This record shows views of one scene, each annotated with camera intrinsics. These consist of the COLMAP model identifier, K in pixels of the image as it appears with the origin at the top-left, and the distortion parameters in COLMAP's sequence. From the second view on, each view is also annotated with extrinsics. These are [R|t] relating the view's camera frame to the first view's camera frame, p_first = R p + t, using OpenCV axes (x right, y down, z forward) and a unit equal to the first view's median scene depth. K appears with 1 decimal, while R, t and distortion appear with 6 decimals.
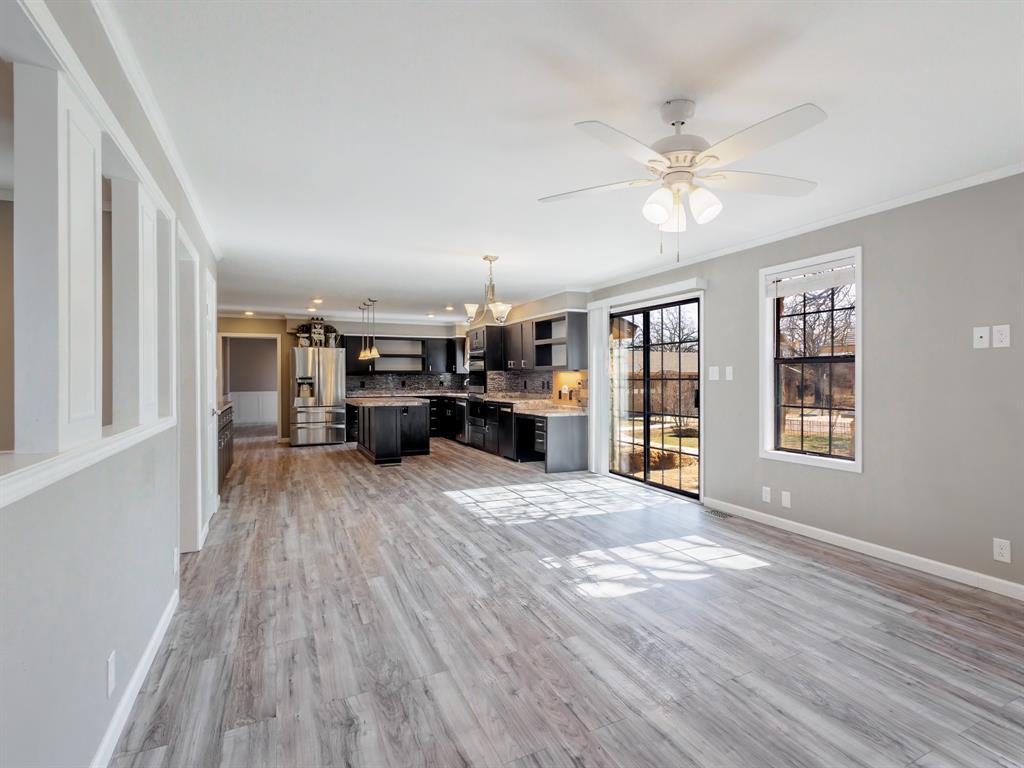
lens RADIAL K [[509.0, 0, 512.0], [0, 509.0, 384.0], [0, 0, 1]] dist [0.201446, 0.000066]
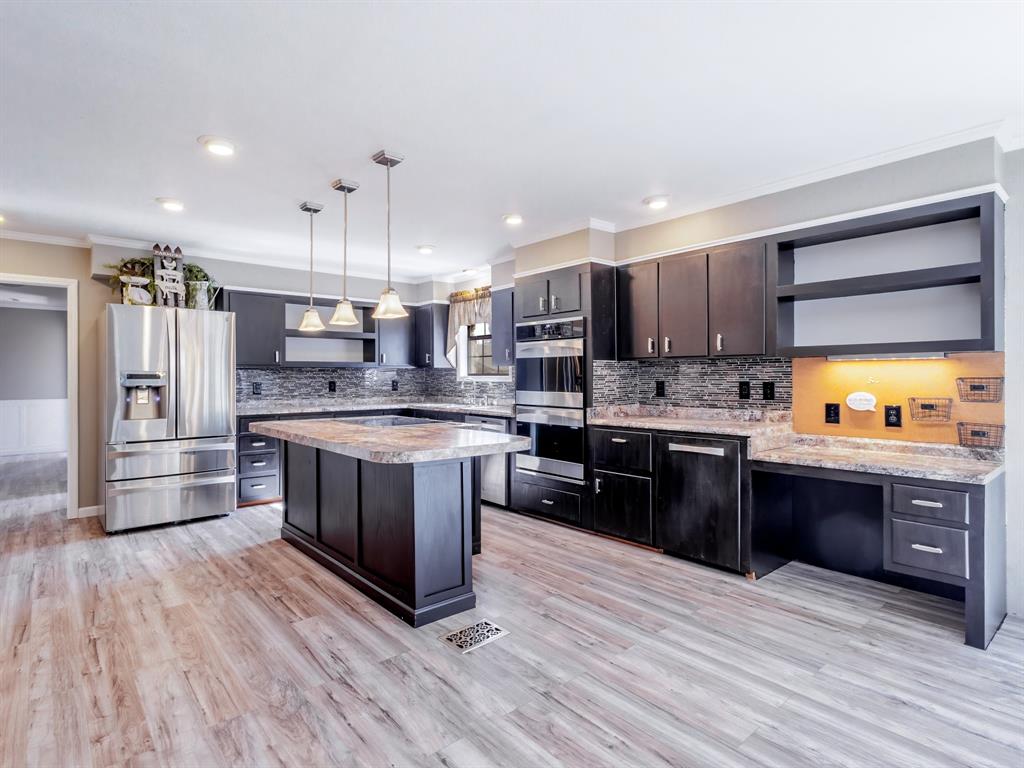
lens RADIAL K [[543.5, 0, 512.0], [0, 543.5, 384.0], [0, 0, 1]] dist [0.036757, 0.000746]
pose [[0.964938, -0.001633, 0.262474, -0.208755], [0.002285, 0.999995, -0.002182, -0.002270], [-0.262470, 0.002705, 0.964936, 0.455514]]
